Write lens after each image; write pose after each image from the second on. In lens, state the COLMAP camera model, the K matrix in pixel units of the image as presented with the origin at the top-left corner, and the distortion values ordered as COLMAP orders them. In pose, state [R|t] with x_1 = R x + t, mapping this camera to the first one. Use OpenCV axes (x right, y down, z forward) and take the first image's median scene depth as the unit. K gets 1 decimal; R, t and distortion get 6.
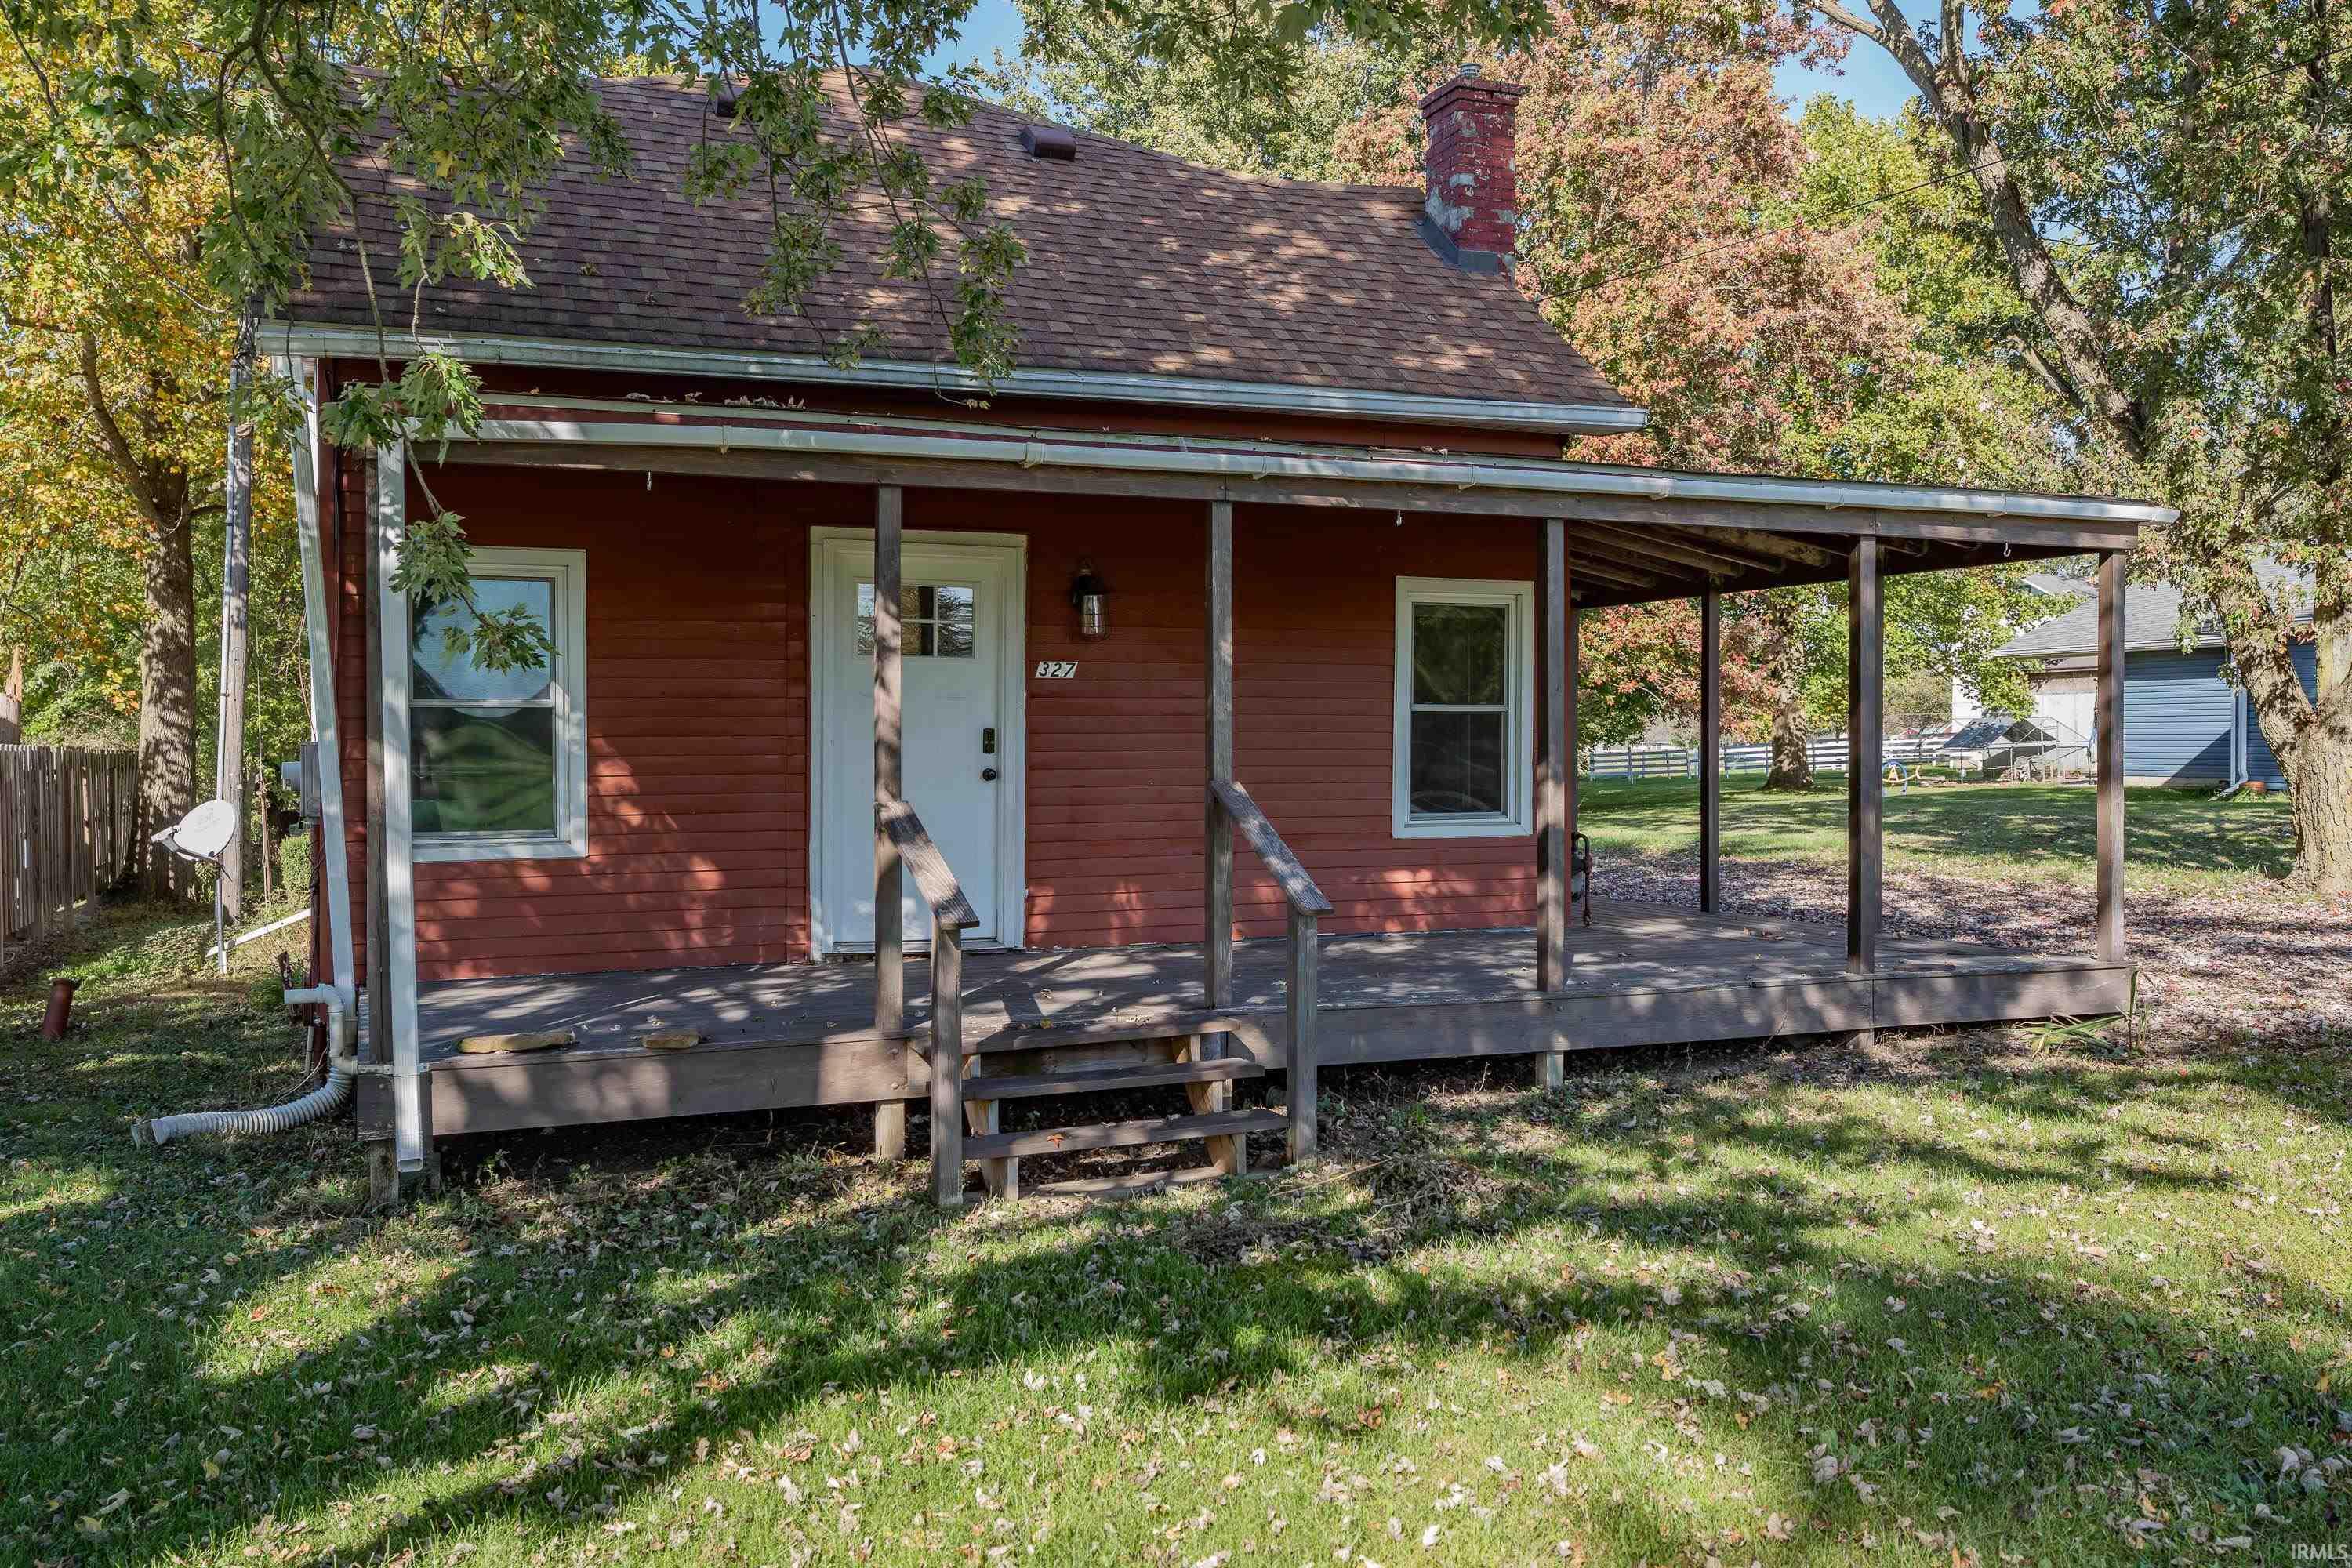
lens RADIAL K [[1978.4, 0, 1132.9], [0, 1978.4, 747.2], [0, 0, 1]] dist [-0.006416, -0.001303]
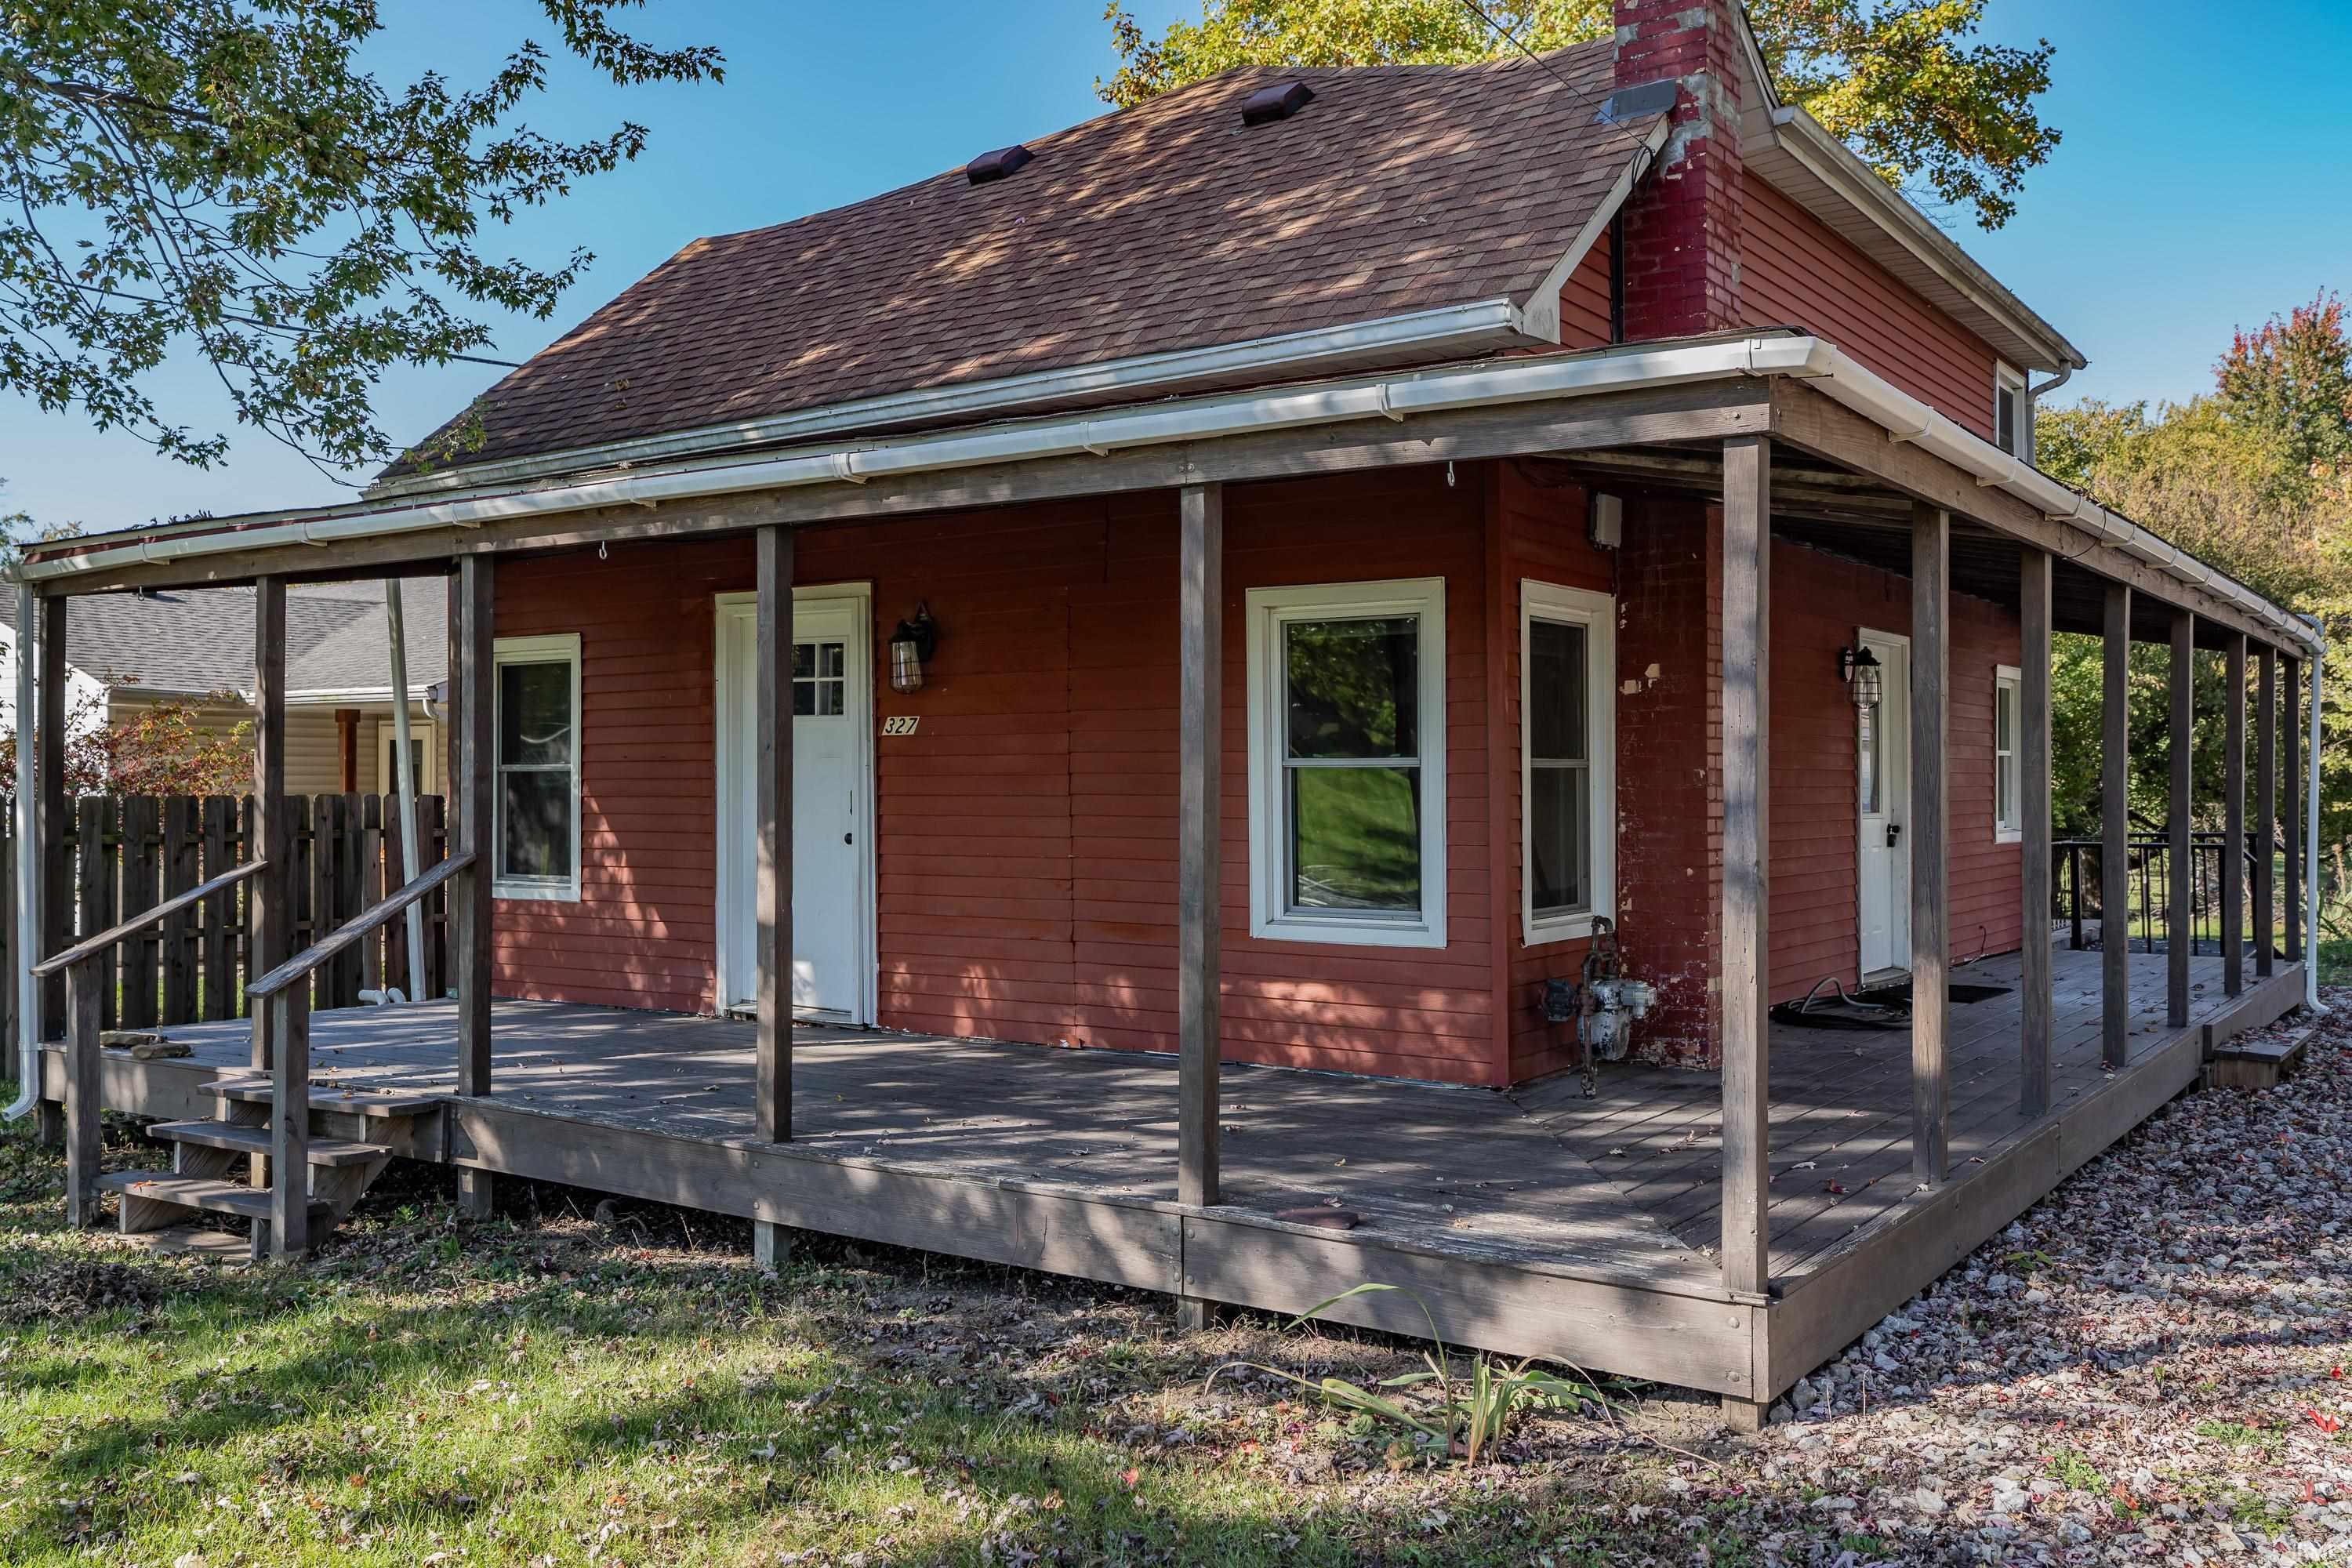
lens RADIAL K [[1995.0, 0, 1176.0], [0, 1995.0, 784.0], [0, 0, 1]] dist [0.007027, 0.000584]
pose [[0.546118, 0.005020, -0.837693, 0.815380], [-0.002856, 0.999987, 0.004131, -0.016564], [0.837703, 0.000136, 0.546126, 0.609905]]
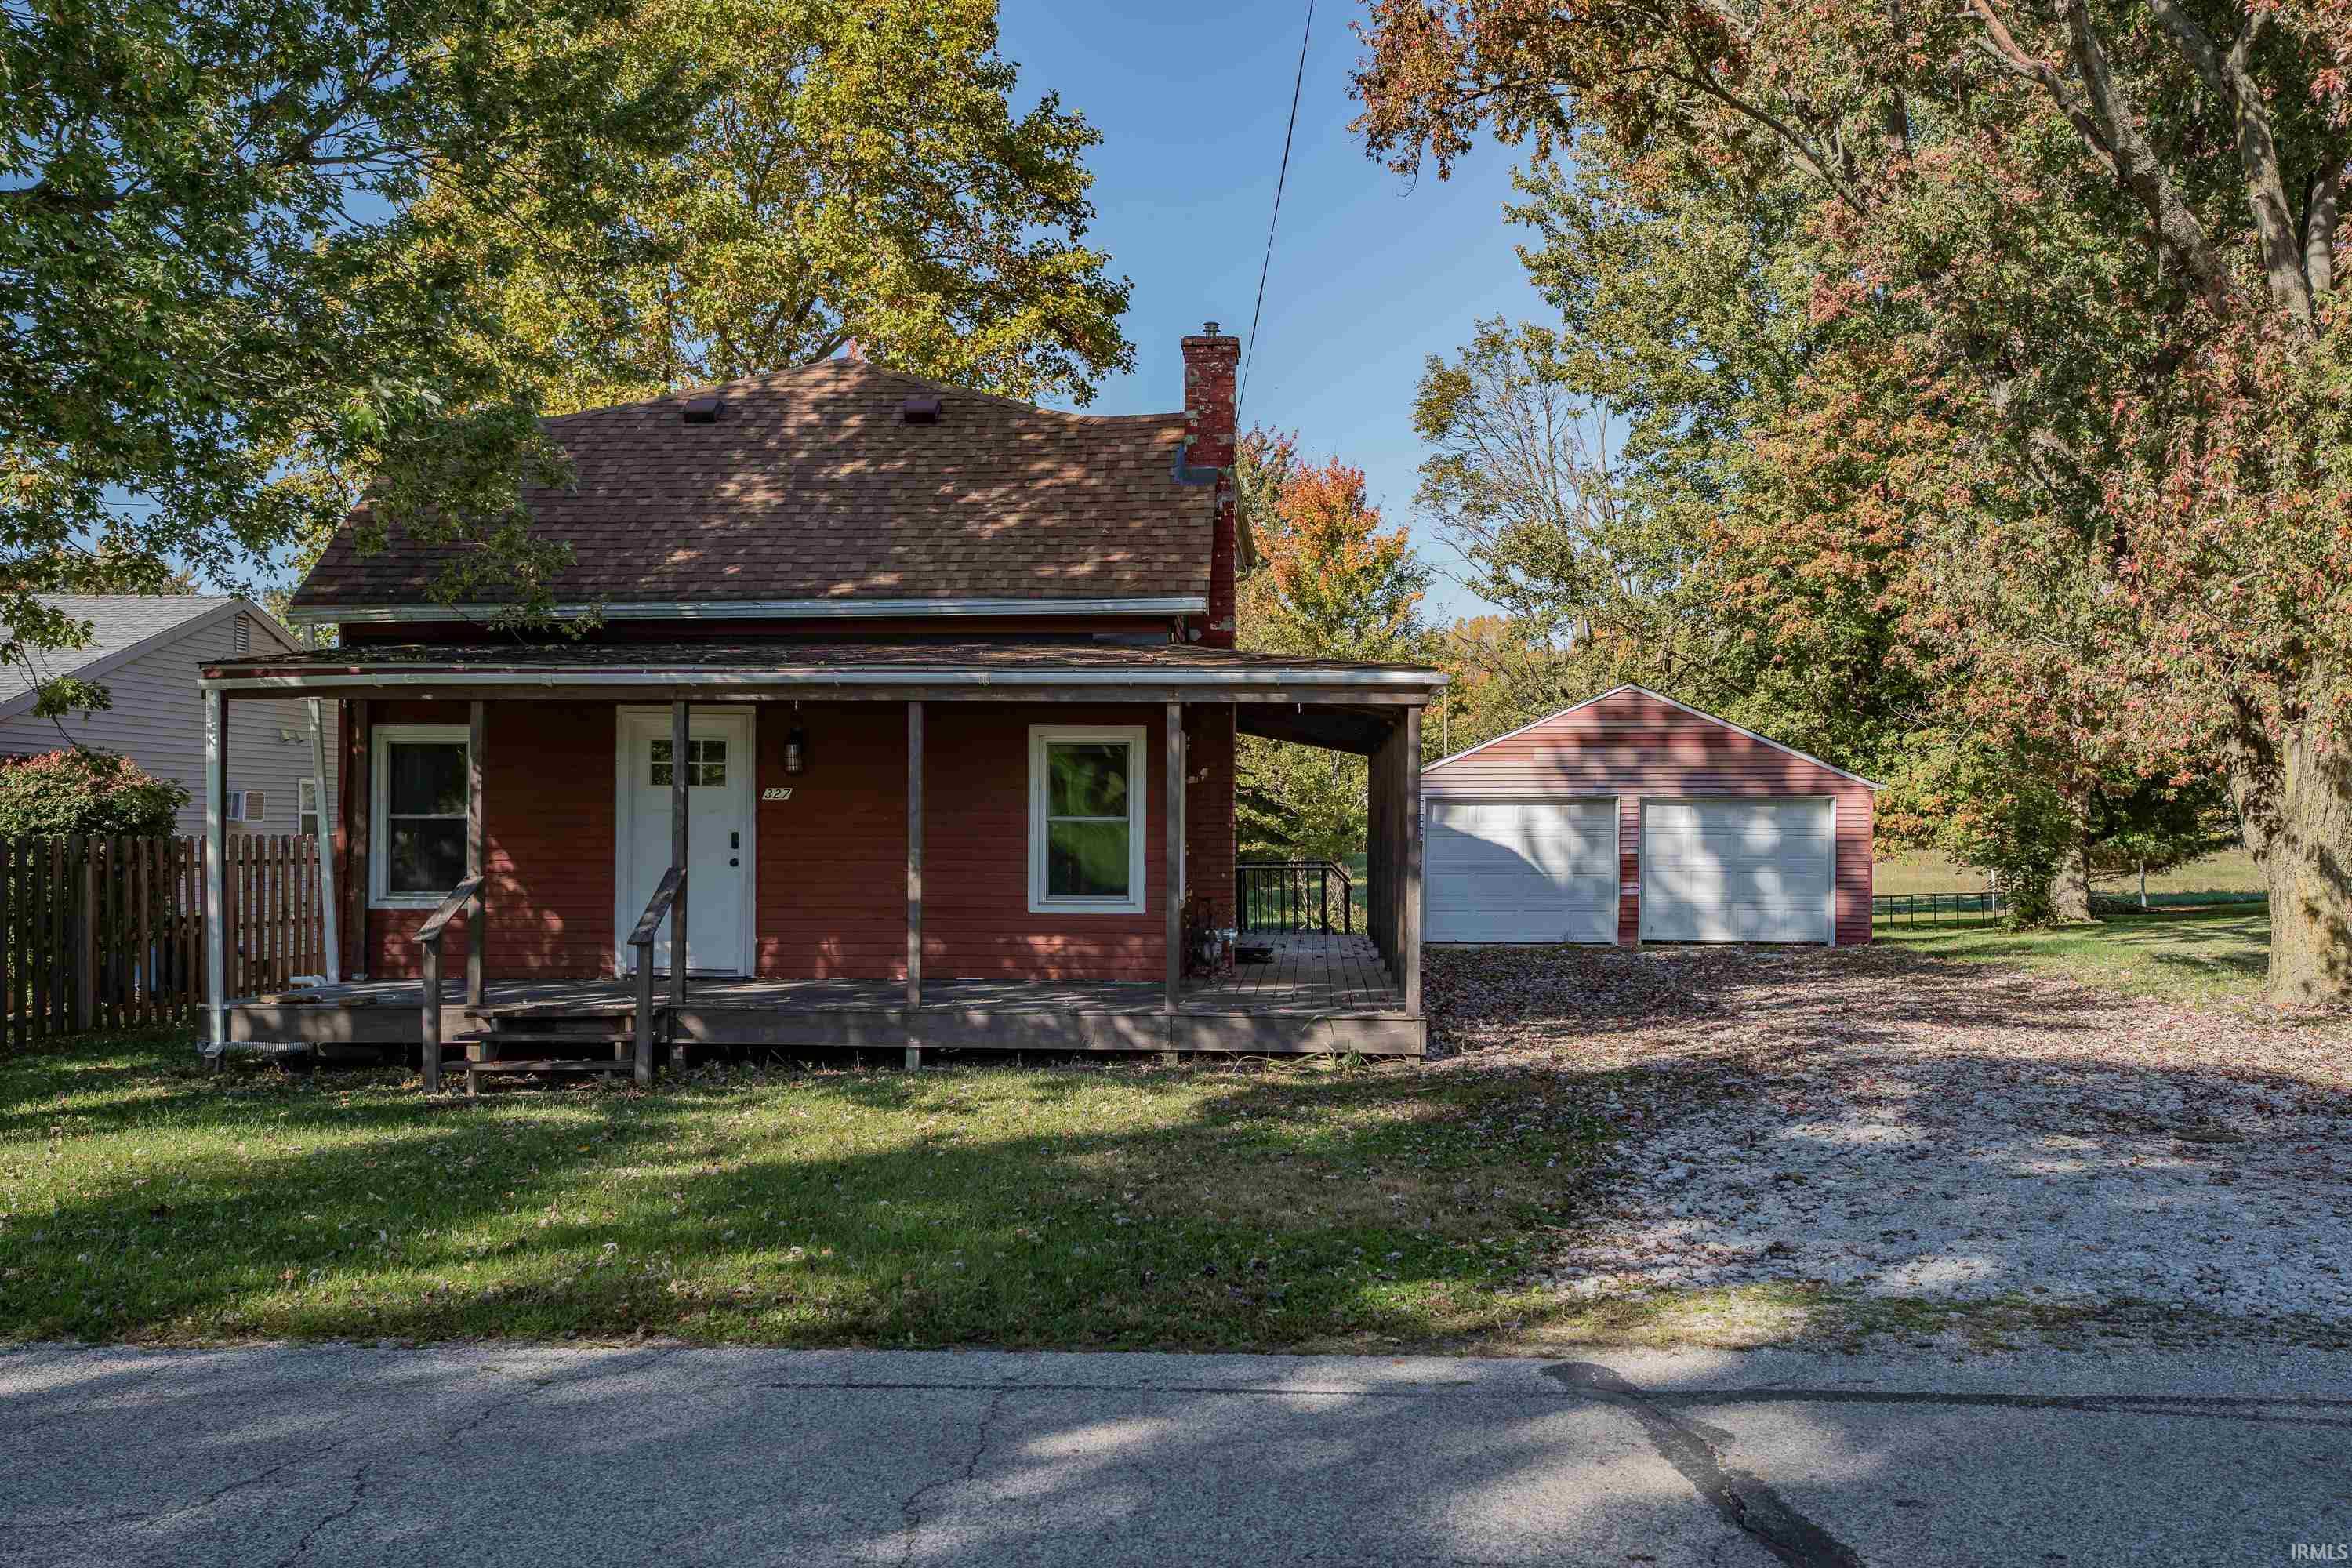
lens RADIAL K [[2223.3, 0, 1169.1], [0, 2223.3, 760.8], [0, 0, 1]] dist [-0.013623, 0.166312]
pose [[0.900819, -0.005935, -0.434154, 0.982691], [-0.008015, 0.999509, -0.030294, -0.015408], [0.434121, 0.030769, 0.900329, -0.407312]]
